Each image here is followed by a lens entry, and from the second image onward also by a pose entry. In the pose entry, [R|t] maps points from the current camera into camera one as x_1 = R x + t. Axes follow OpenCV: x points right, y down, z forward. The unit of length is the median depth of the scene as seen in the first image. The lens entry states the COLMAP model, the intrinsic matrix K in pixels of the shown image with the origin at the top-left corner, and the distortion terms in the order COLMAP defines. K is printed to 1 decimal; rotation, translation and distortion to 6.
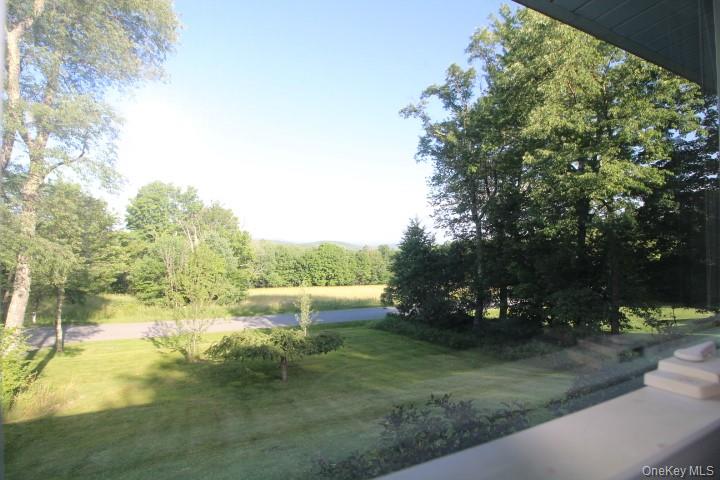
lens RADIAL K [[329.6, 0, 356.6], [0, 329.6, 236.3], [0, 0, 1]] dist [-0.011419, -0.006856]
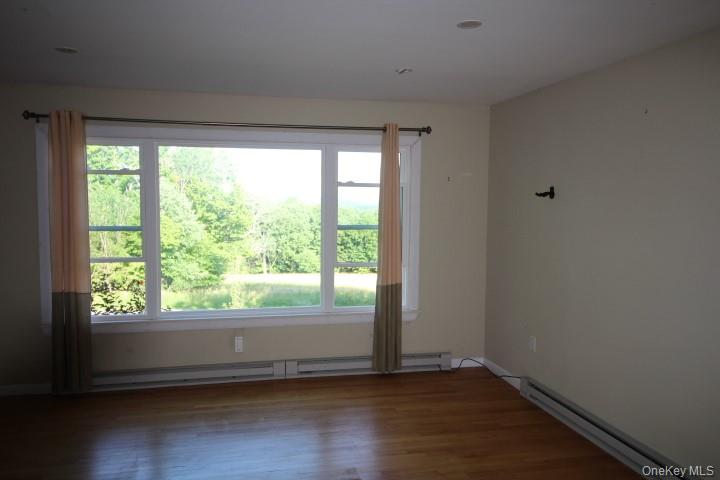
lens RADIAL K [[561.6, 0, 356.3], [0, 561.6, 235.3], [0, 0, 1]] dist [0.015041, -0.006100]
pose [[0.976778, 0.018110, -0.213487, 0.166929], [-0.001740, 0.997059, 0.076616, 0.001770], [0.214247, -0.074465, 0.973937, -0.041198]]
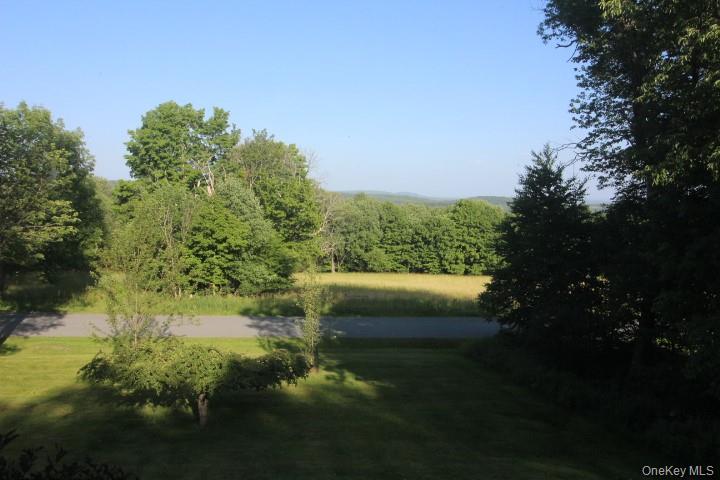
lens RADIAL K [[561.6, 0, 364.4], [0, 561.6, 230.9], [0, 0, 1]] dist [0.015041, -0.006100]
pose [[0.950075, 0.024992, -0.311018, 0.119388], [-0.001714, 0.997190, 0.074893, 0.002093], [0.312016, -0.070621, 0.947449, 0.045517]]
